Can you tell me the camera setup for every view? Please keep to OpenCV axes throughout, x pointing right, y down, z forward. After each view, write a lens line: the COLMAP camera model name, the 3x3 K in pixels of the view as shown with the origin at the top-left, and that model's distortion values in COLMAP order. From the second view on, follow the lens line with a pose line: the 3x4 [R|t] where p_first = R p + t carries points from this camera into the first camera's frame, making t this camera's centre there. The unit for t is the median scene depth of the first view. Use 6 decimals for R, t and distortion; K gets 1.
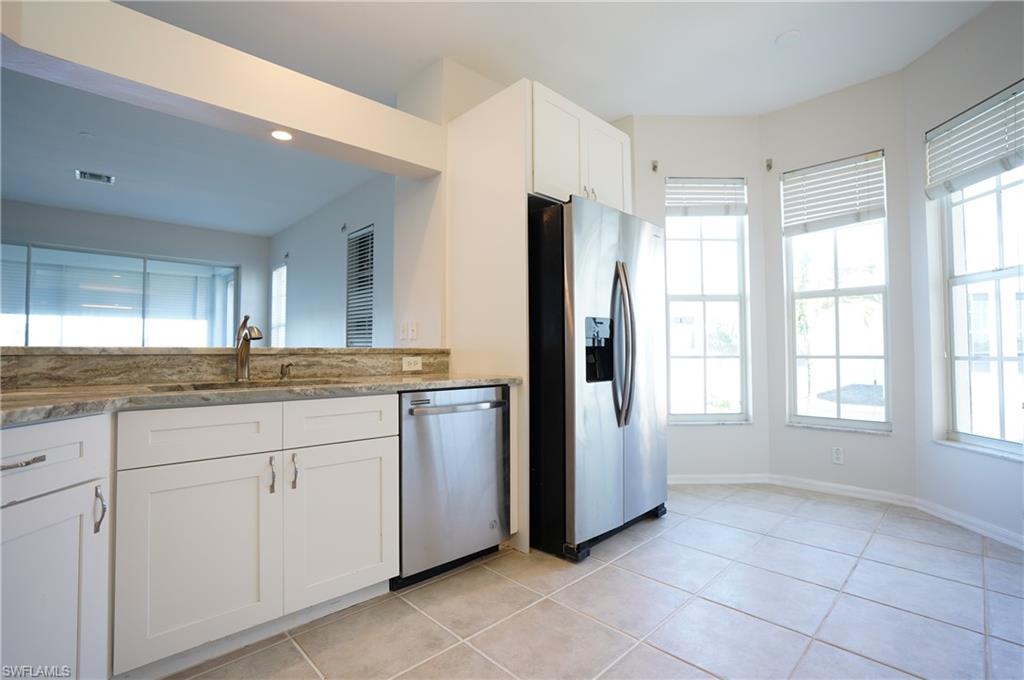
lens RADIAL K [[475.3, 0, 516.4], [0, 475.3, 337.7], [0, 0, 1]] dist [-0.065945, 0.025880]
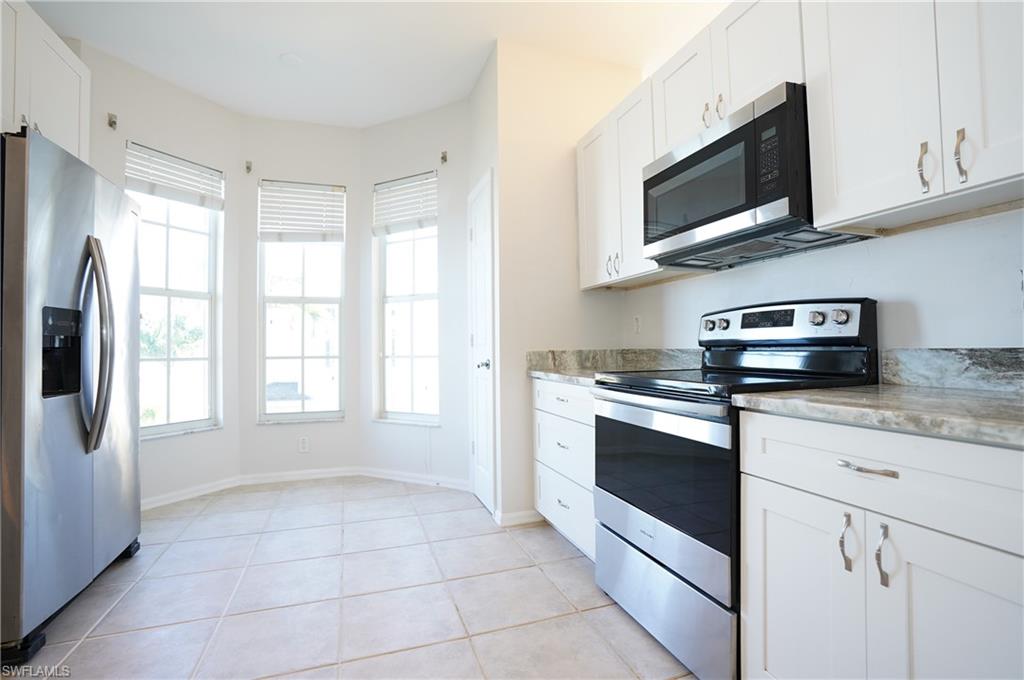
lens RADIAL K [[475.3, 0, 516.4], [0, 475.3, 337.7], [0, 0, 1]] dist [-0.065945, 0.025880]
pose [[0.424087, 0.019941, 0.905402, -0.125611], [-0.017326, 0.999753, -0.013904, 0.000840], [-0.905456, -0.009791, 0.424328, 0.051811]]
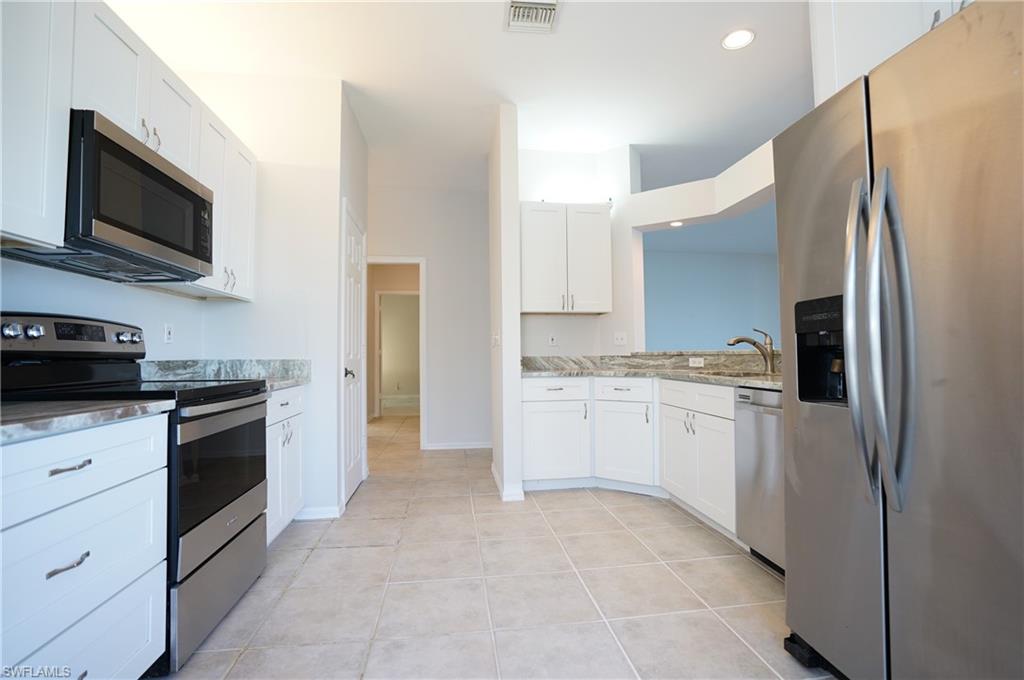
lens RADIAL K [[475.3, 0, 516.4], [0, 475.3, 337.7], [0, 0, 1]] dist [-0.065945, 0.025880]
pose [[-0.592656, -0.018938, -0.805233, 0.664046], [0.035545, 0.998135, -0.049637, 0.018186], [0.804671, -0.058039, -0.590877, 0.782080]]
